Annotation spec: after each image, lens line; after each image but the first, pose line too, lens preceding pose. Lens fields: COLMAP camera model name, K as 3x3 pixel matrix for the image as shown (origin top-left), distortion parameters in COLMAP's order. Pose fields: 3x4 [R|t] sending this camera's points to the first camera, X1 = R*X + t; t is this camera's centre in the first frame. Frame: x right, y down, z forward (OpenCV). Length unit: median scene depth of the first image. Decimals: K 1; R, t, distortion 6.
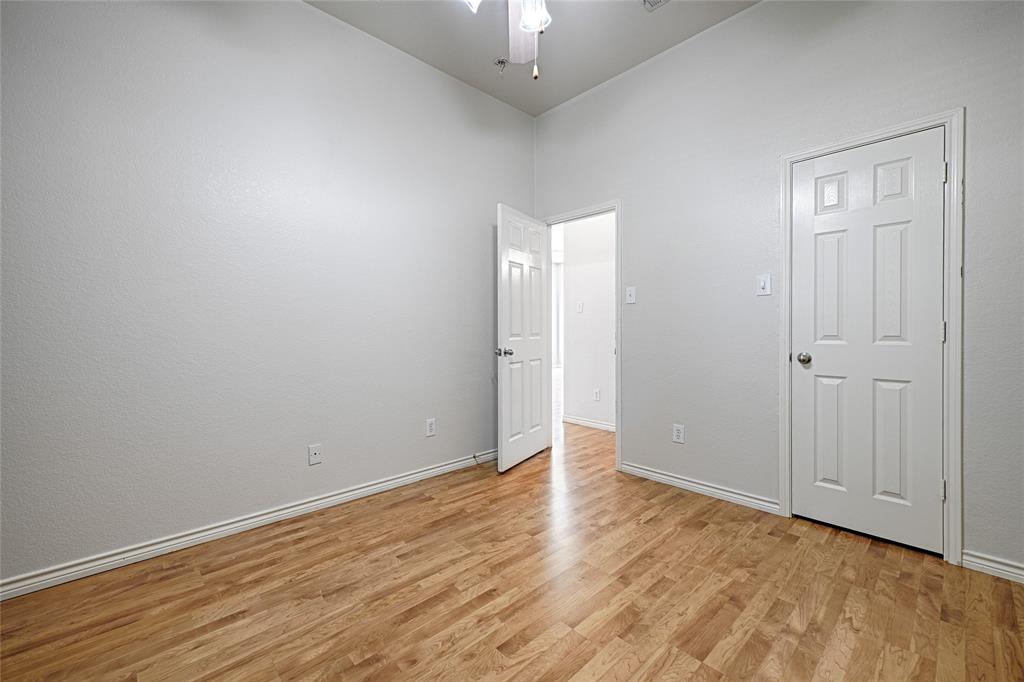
lens RADIAL K [[409.9, 0, 512.0], [0, 409.9, 335.8], [0, 0, 1]] dist [0.000554, 0.000114]
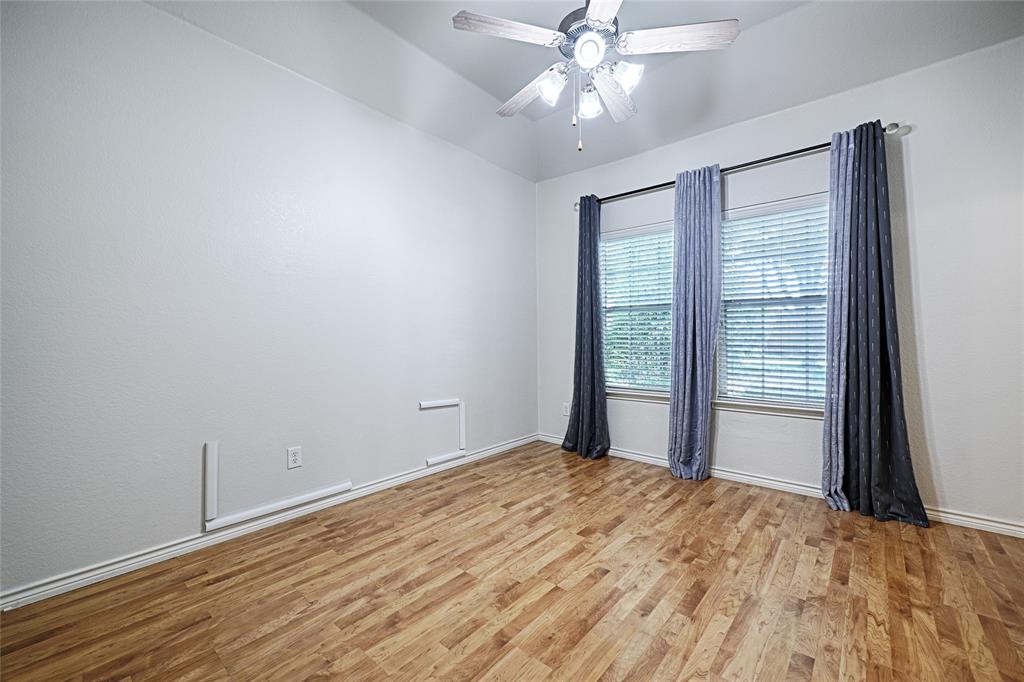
lens RADIAL K [[409.9, 0, 512.0], [0, 409.9, 335.8], [0, 0, 1]] dist [0.000554, 0.000114]
pose [[-0.994136, 0.007026, -0.107910, 0.374747], [0.006263, 0.999953, 0.007412, -0.027788], [0.107957, 0.006693, -0.994133, 2.023783]]
